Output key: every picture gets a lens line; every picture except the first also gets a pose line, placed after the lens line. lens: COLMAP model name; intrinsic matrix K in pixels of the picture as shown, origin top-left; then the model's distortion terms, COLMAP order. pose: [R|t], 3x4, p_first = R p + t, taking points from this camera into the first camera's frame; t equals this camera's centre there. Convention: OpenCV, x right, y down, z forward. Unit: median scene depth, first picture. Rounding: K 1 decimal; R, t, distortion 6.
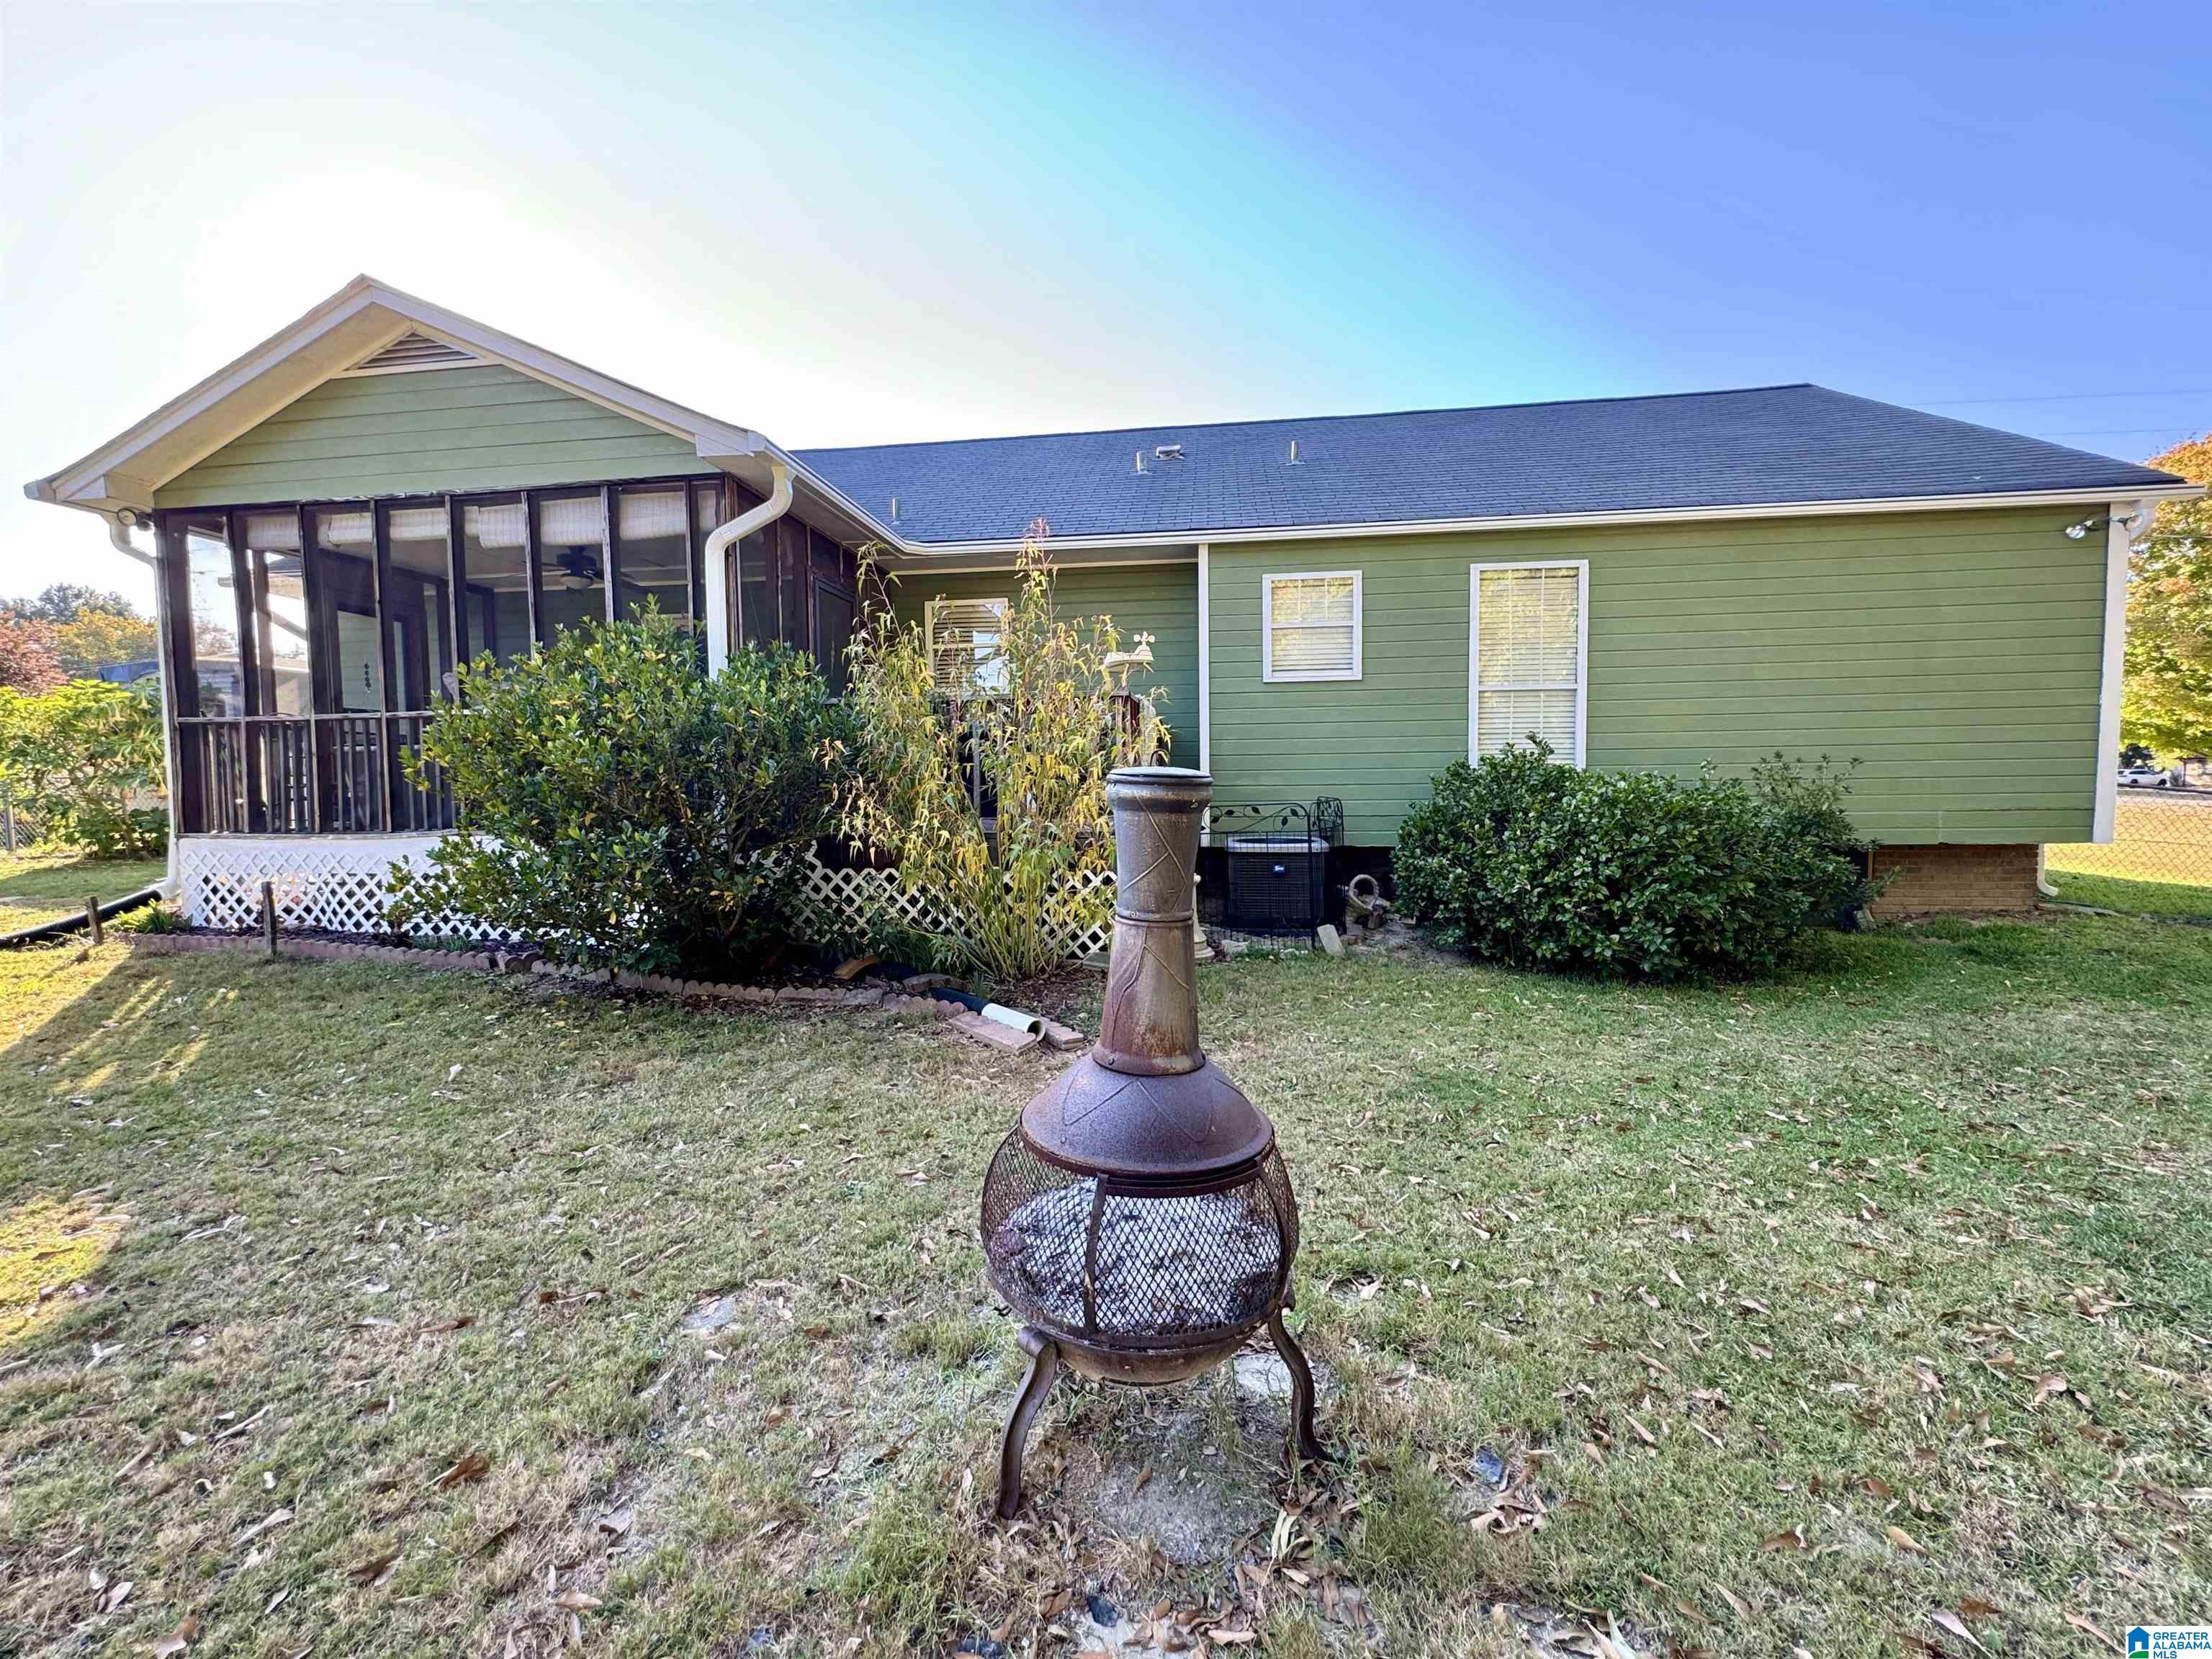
lens RADIAL K [[889.5, 0, 1106.2], [0, 889.5, 827.6], [0, 0, 1]] dist [-0.009625, 0.003261]
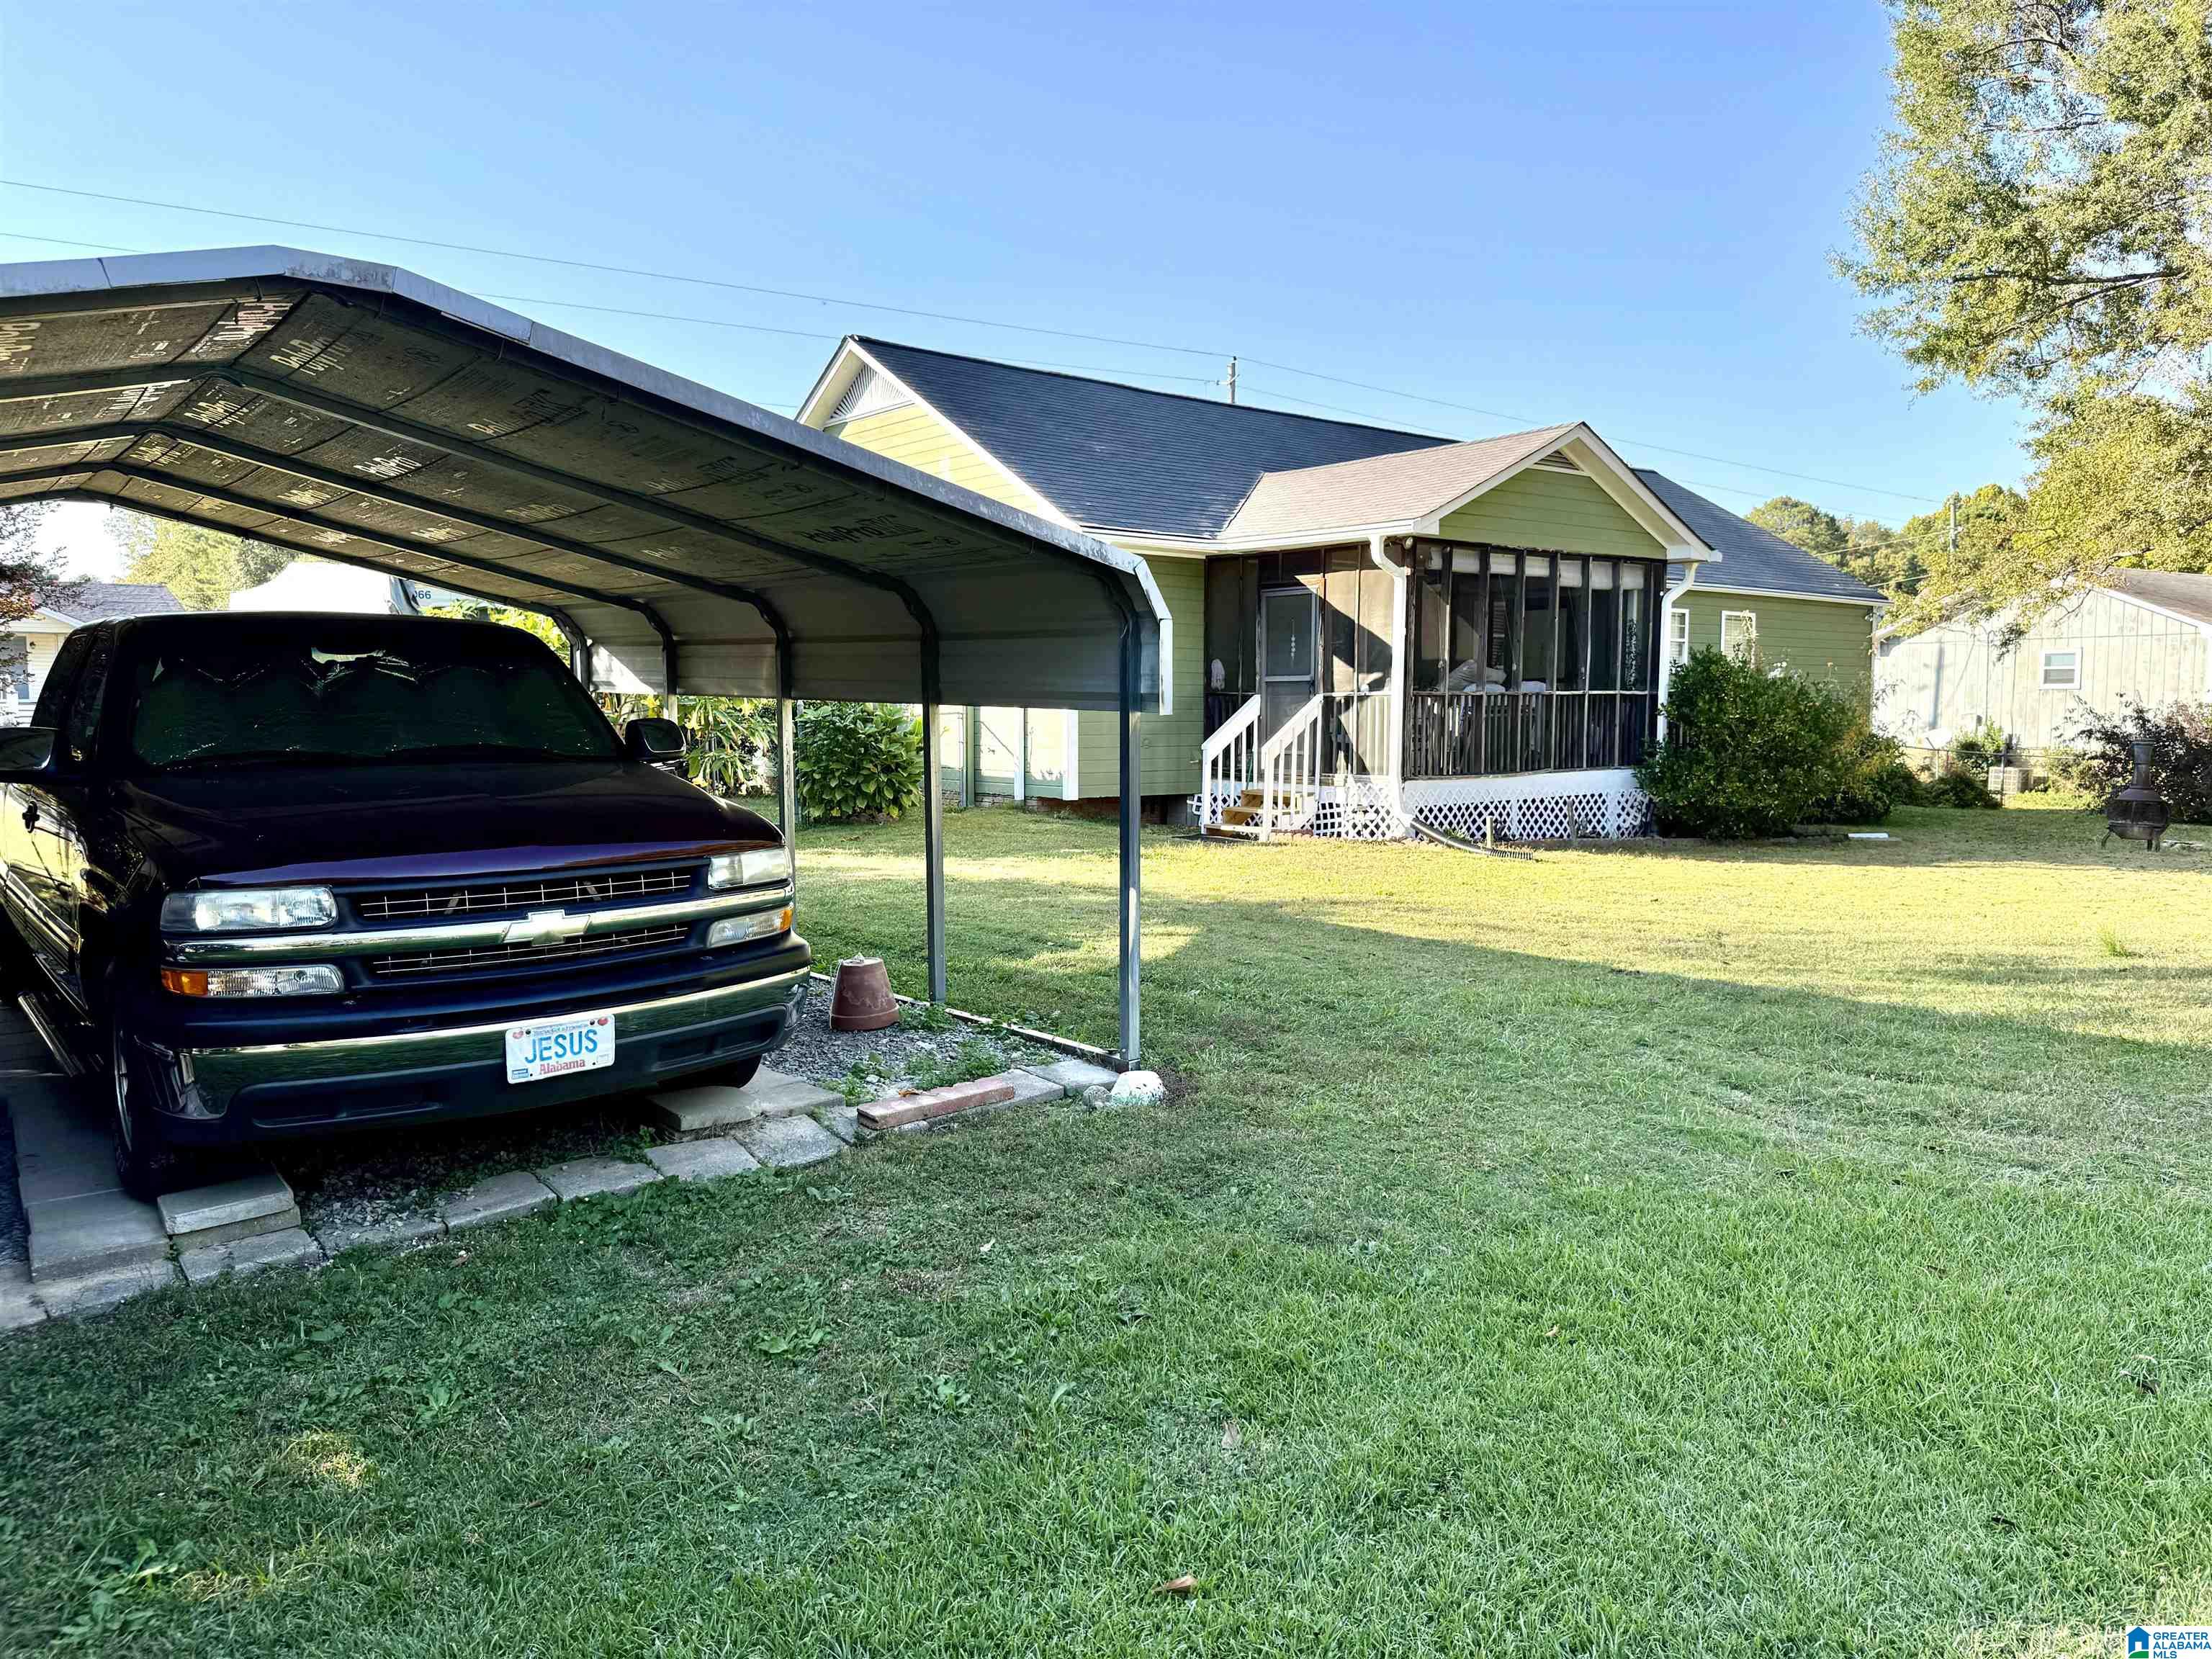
lens RADIAL K [[1570.8, 0, 1097.2], [0, 1570.8, 835.5], [0, 0, 1]] dist [0.034612, -0.052732]
pose [[0.675939, -0.056239, 0.734809, -3.324917], [0.030157, 0.998360, 0.048669, -0.036818], [-0.736340, -0.010738, 0.676526, -0.290872]]
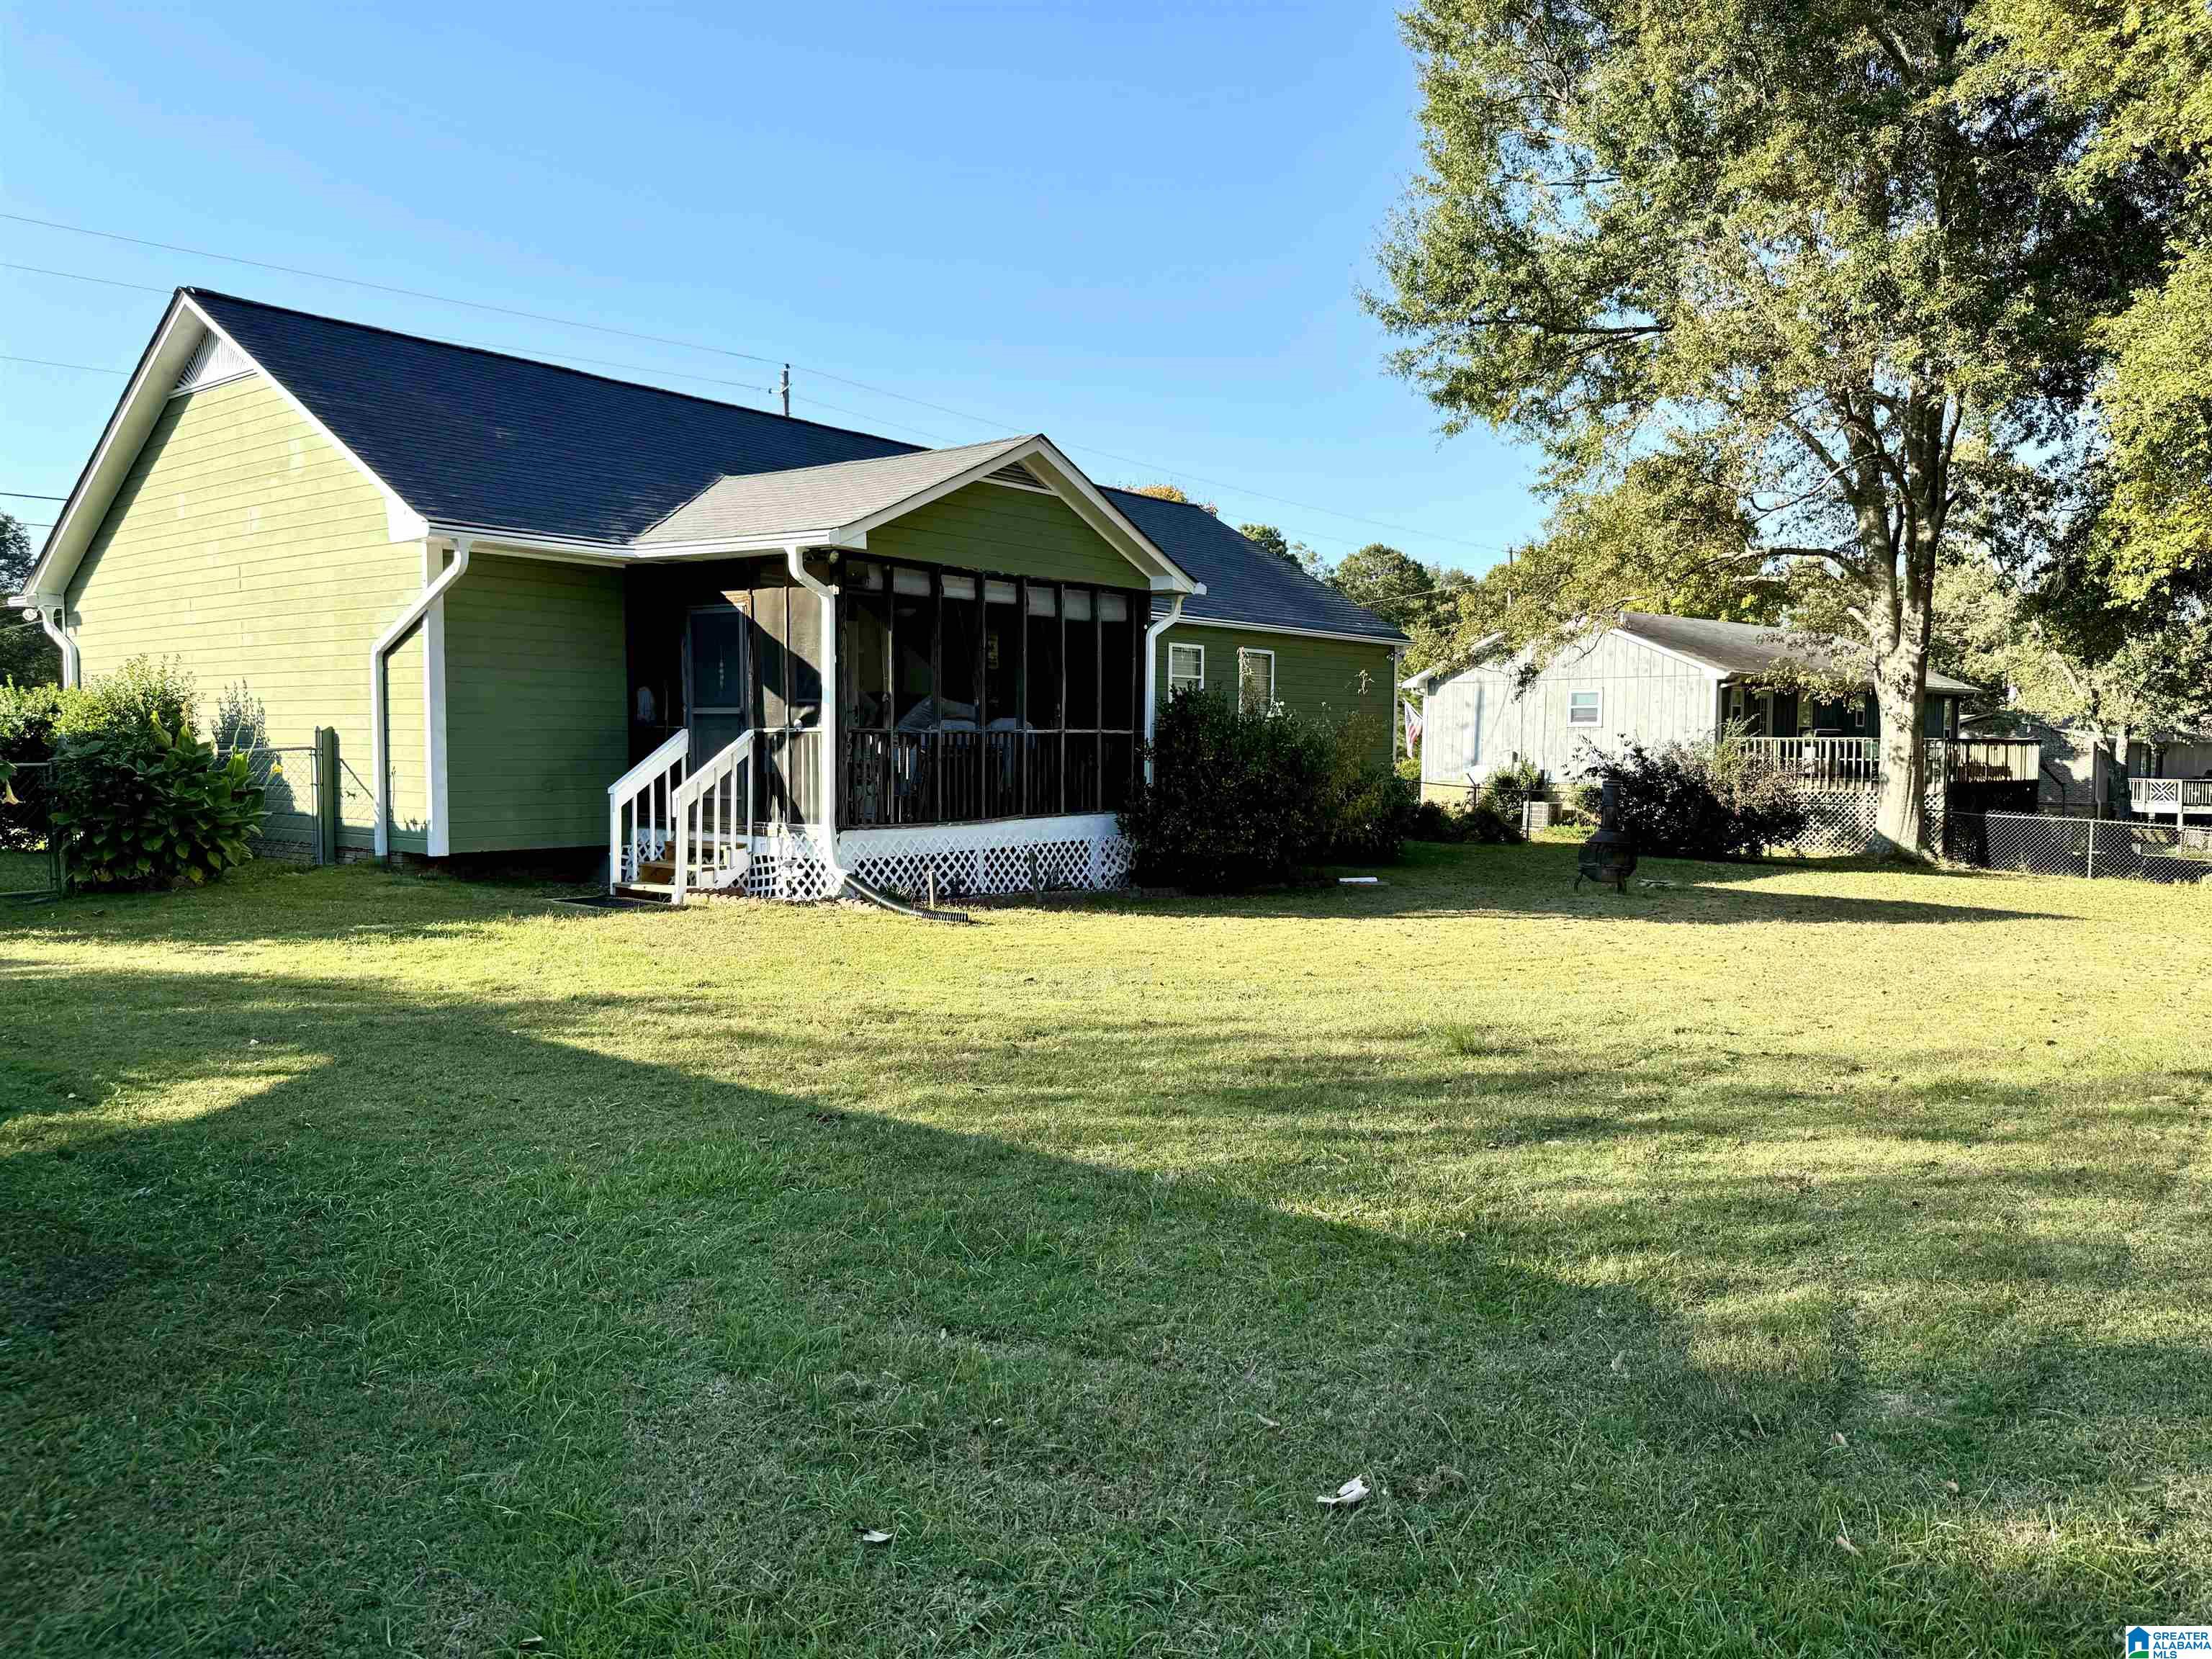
lens RADIAL K [[1570.8, 0, 1107.9], [0, 1570.8, 851.6], [0, 0, 1]] dist [0.034612, -0.052732]
pose [[0.492090, -0.056459, 0.868712, -2.848628], [0.031197, 0.998397, 0.047215, -0.049865], [-0.869985, 0.003867, 0.493063, -0.355801]]
